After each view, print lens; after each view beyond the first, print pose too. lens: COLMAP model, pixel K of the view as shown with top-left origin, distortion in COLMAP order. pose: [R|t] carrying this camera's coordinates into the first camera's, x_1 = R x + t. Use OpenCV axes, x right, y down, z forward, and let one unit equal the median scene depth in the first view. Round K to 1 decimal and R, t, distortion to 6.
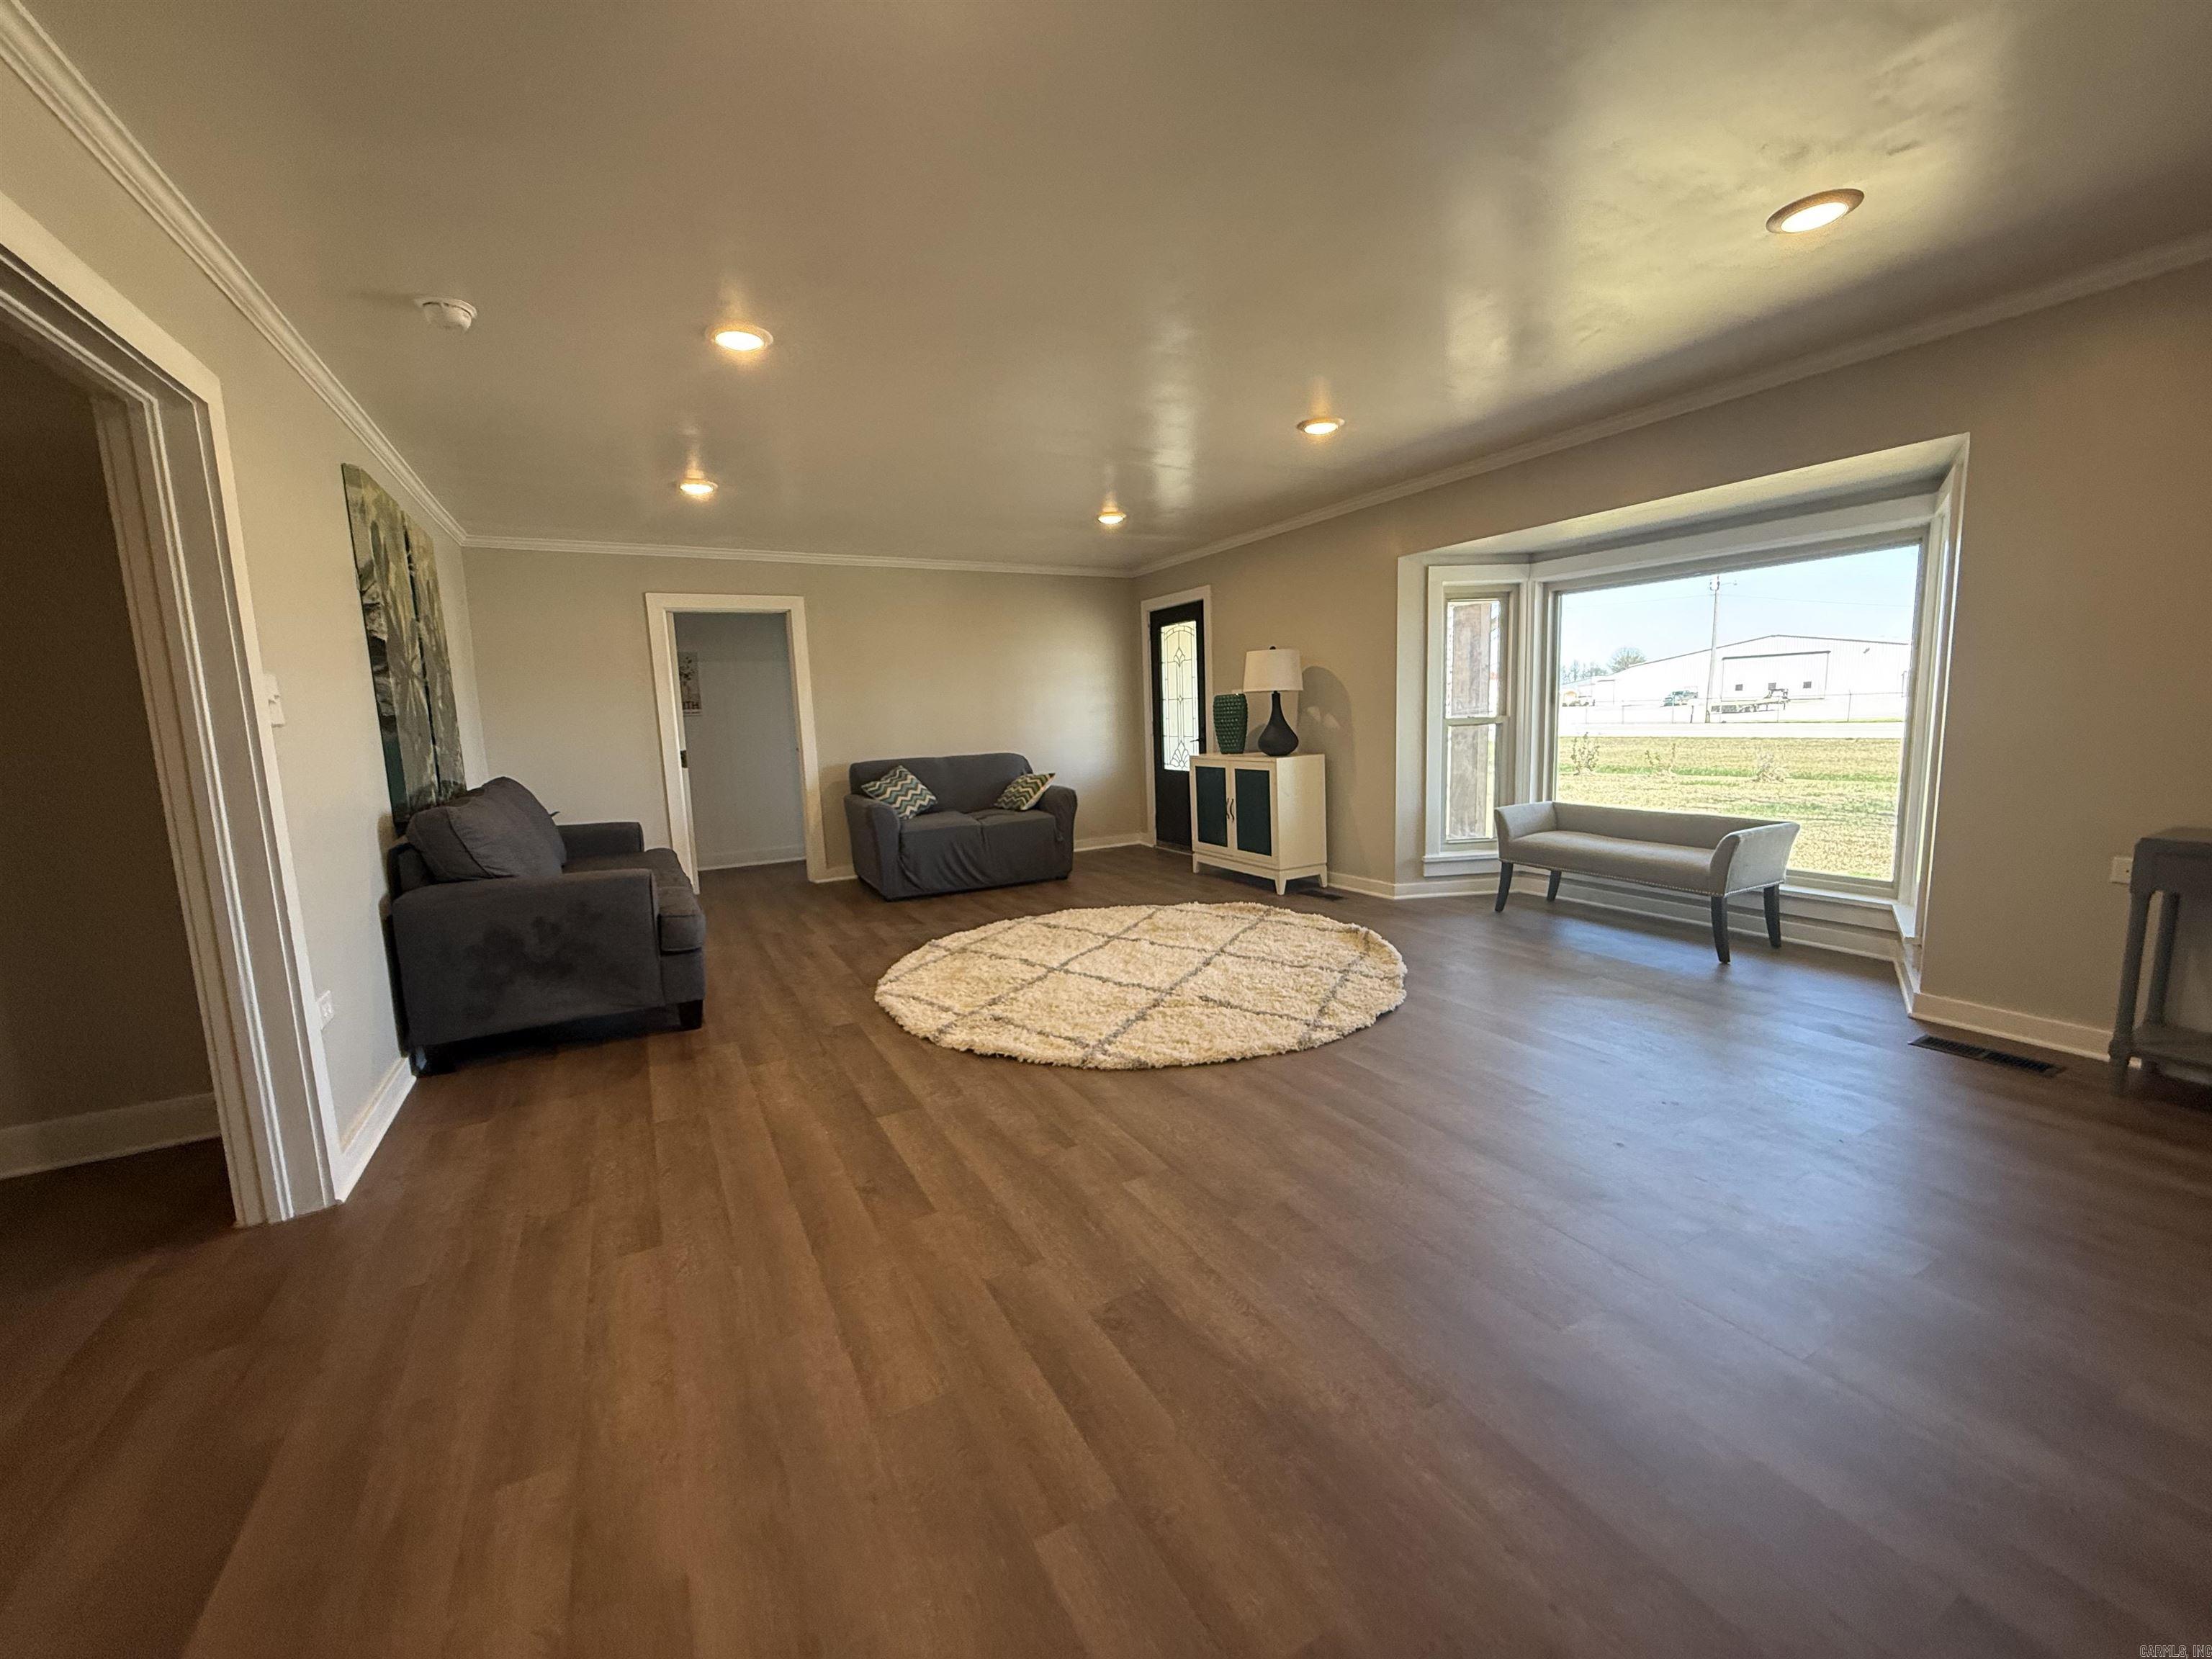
lens RADIAL K [[882.9, 0, 1101.4], [0, 882.9, 827.2], [0, 0, 1]] dist [-0.002775, -0.000051]
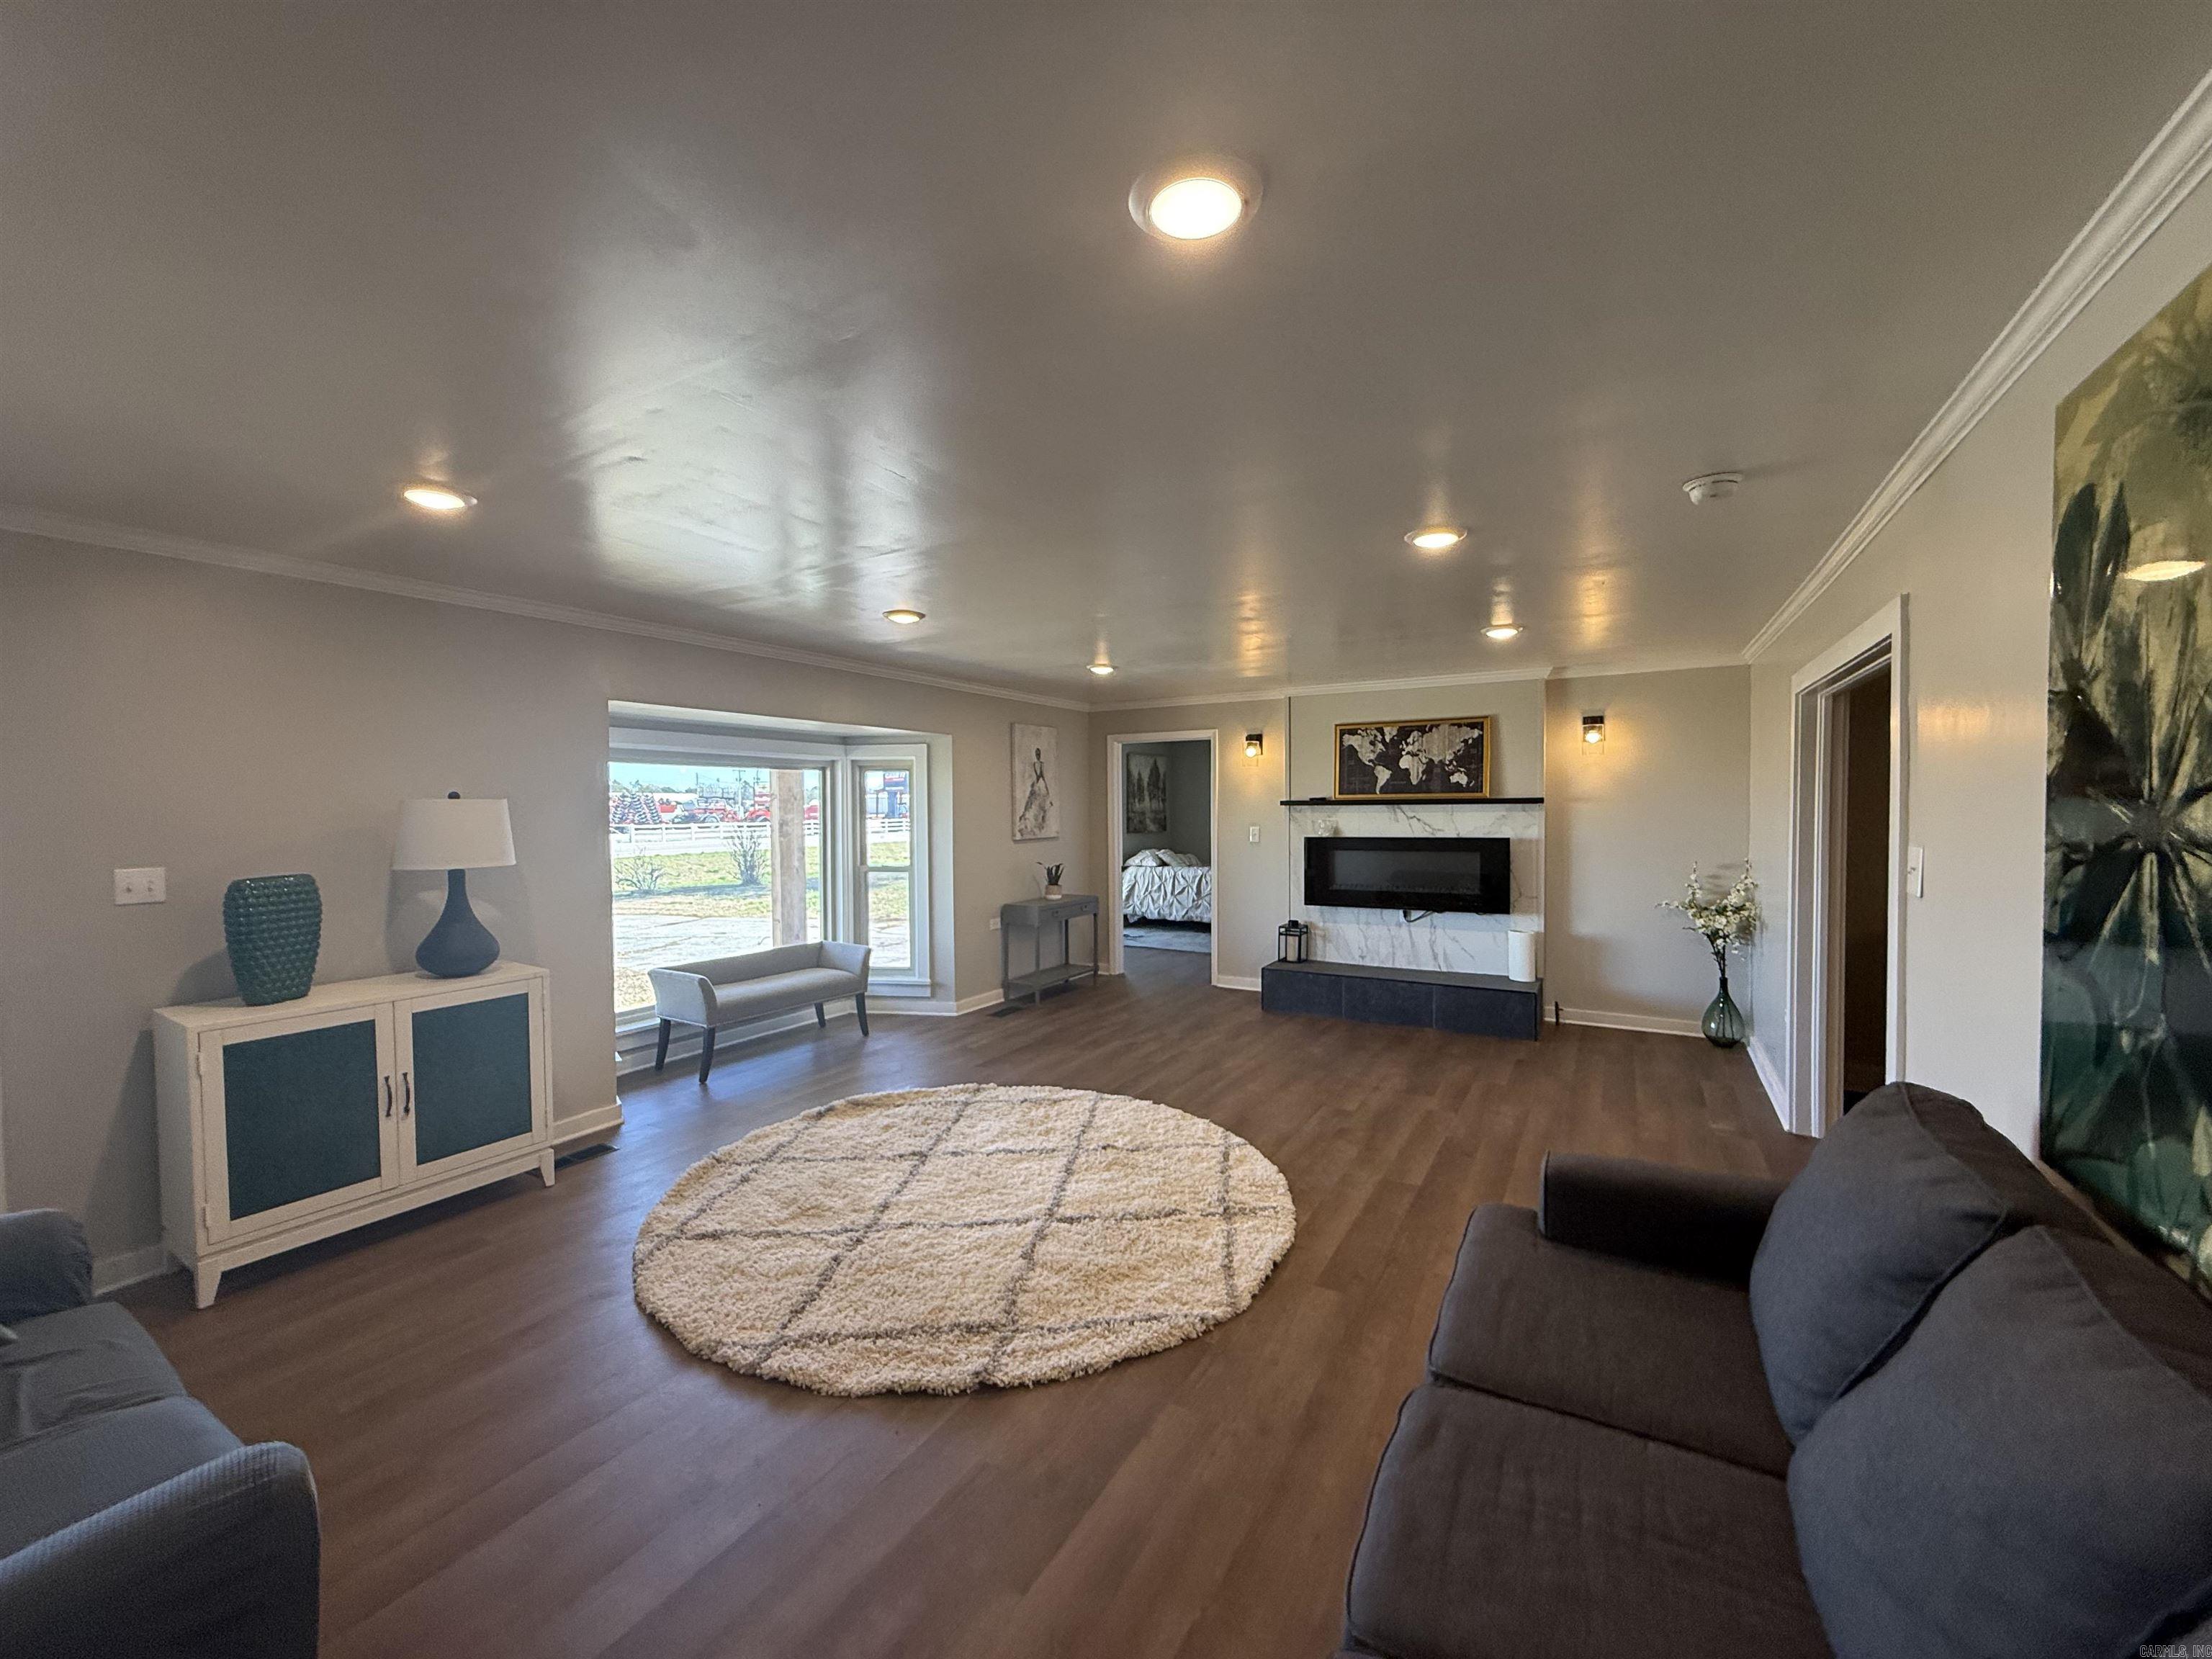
lens RADIAL K [[882.9, 0, 1101.4], [0, 882.9, 827.2], [0, 0, 1]] dist [-0.002775, -0.000051]
pose [[-0.517721, 0.018832, 0.855342, -0.778262], [0.138361, 0.988440, 0.061984, -0.229699], [-0.844287, 0.150436, -0.514342, 1.365778]]
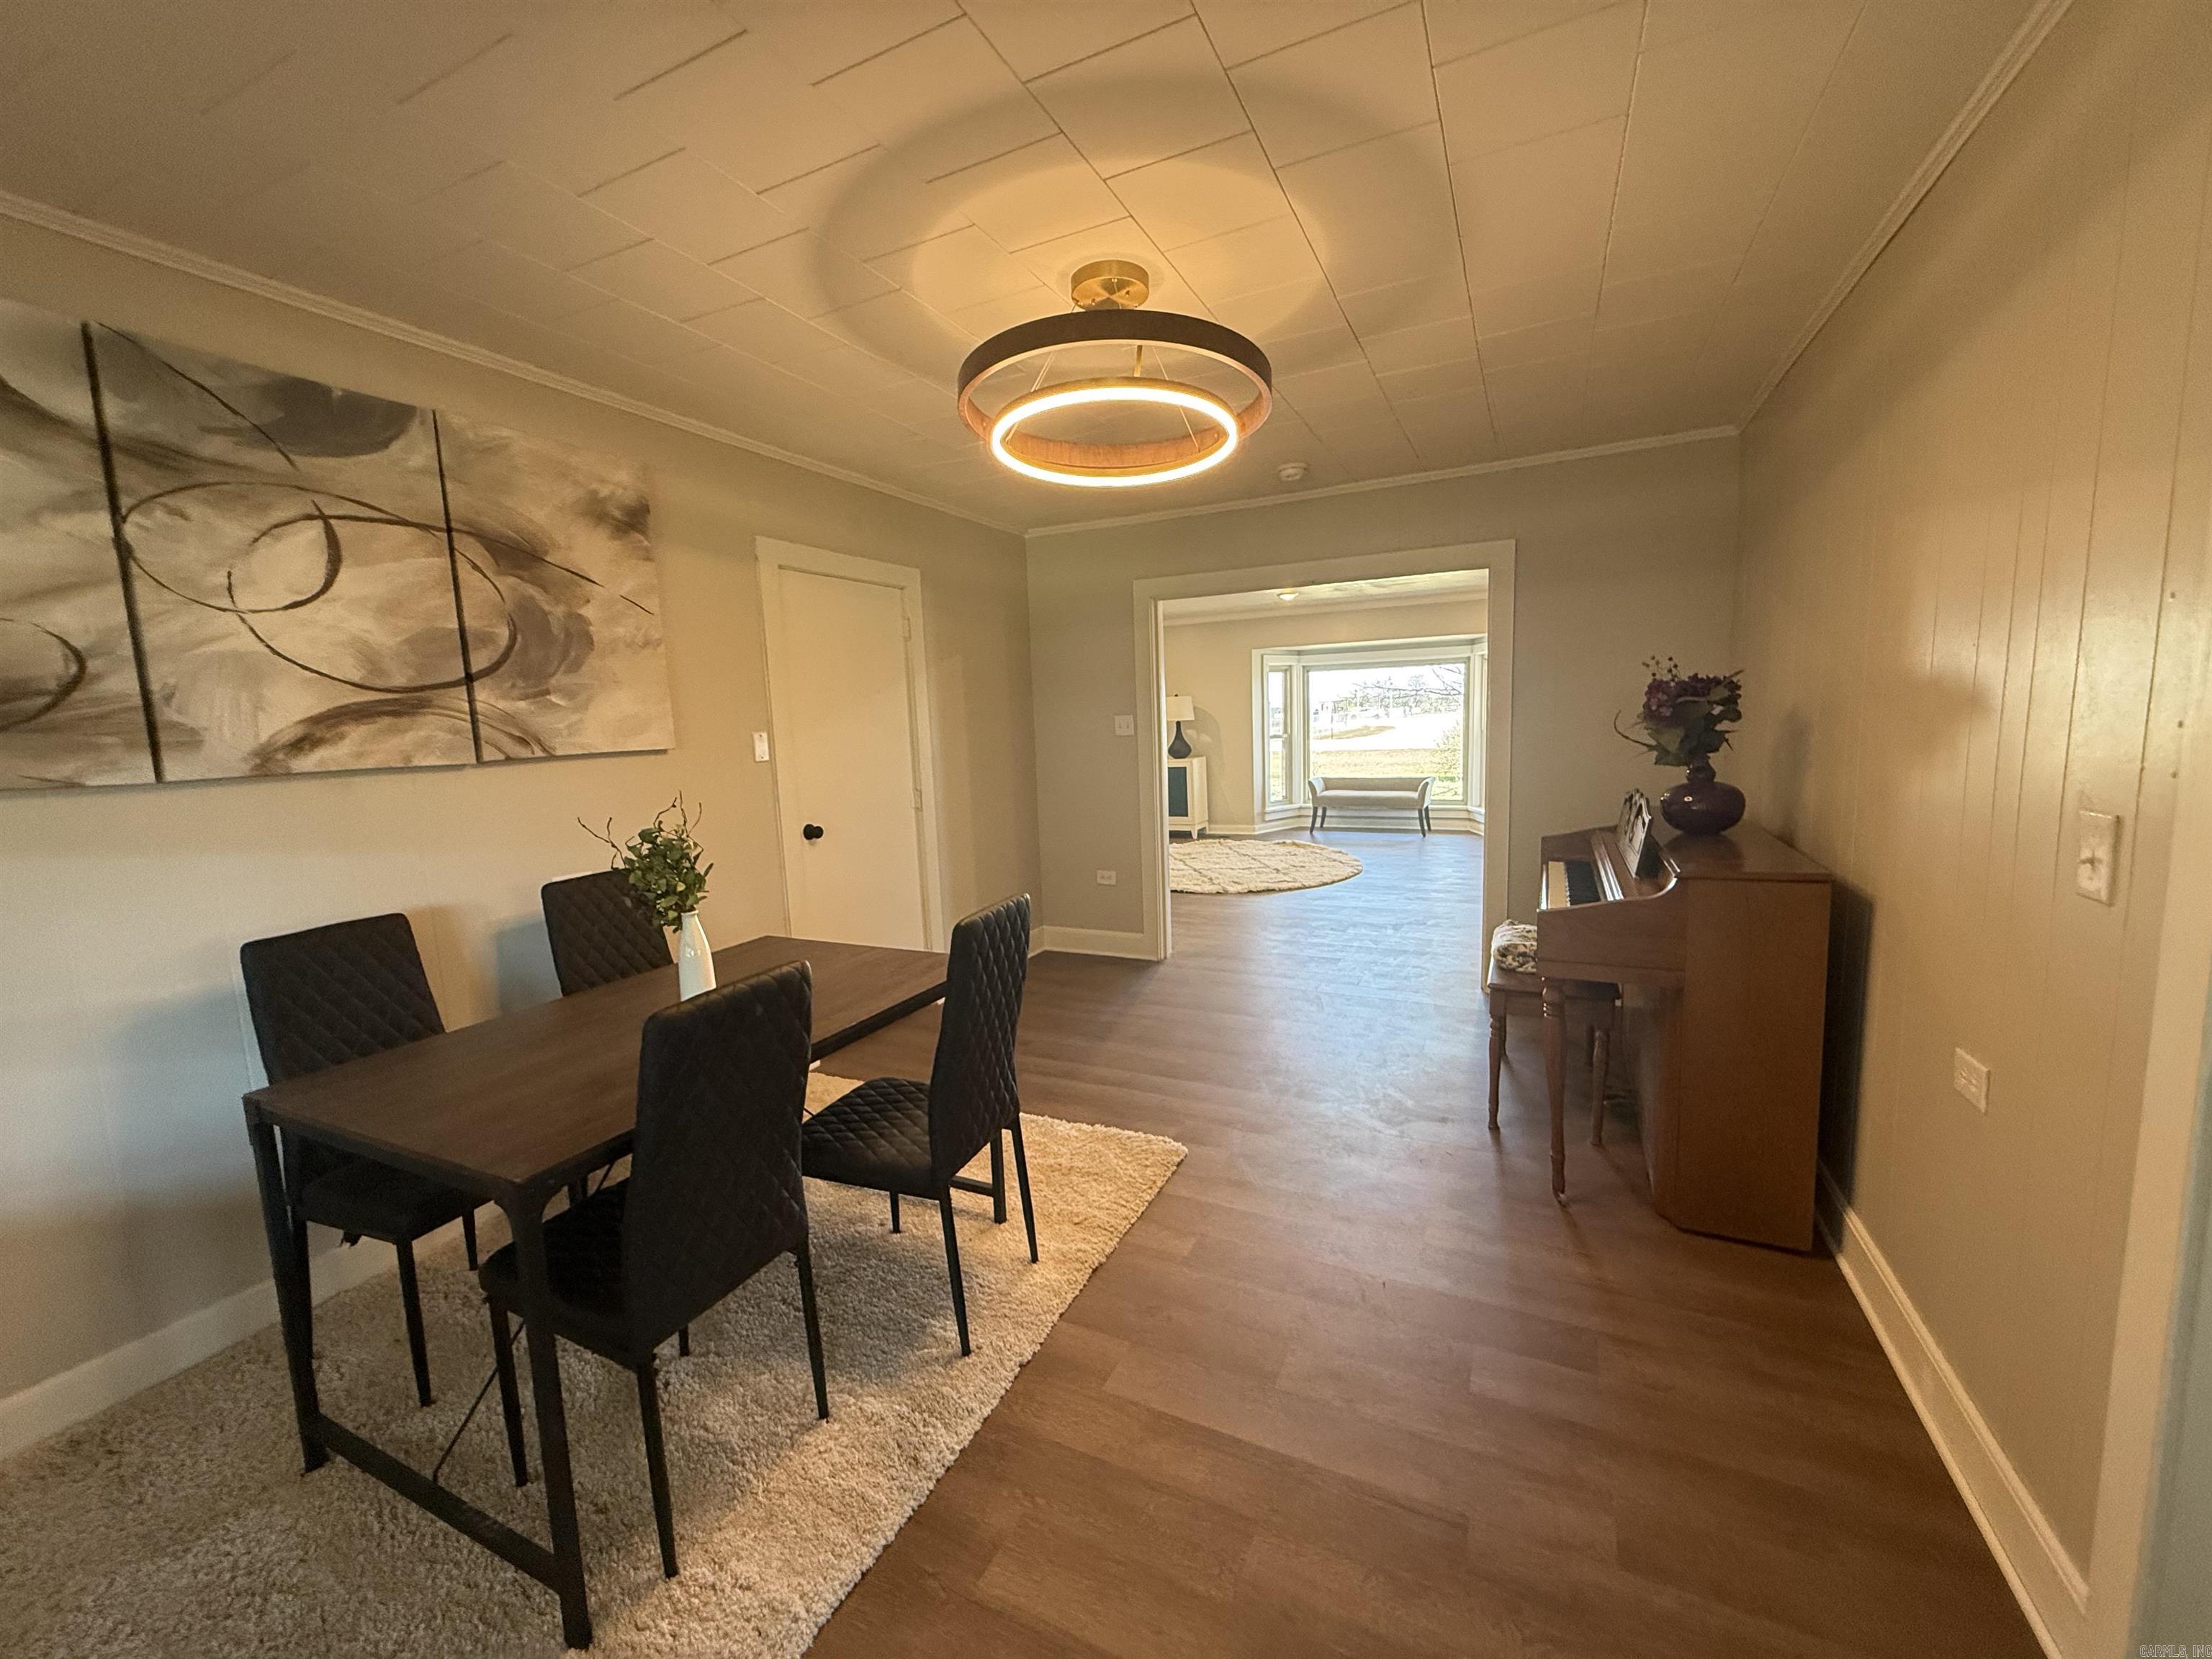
lens RADIAL K [[882.9, 0, 1101.4], [0, 882.9, 827.2], [0, 0, 1]] dist [-0.002775, -0.000051]
pose [[0.814768, -0.066151, 0.576001, -1.336158], [0.083247, 0.996523, -0.003308, 0.064242], [-0.573780, 0.050645, 0.817442, -0.425119]]
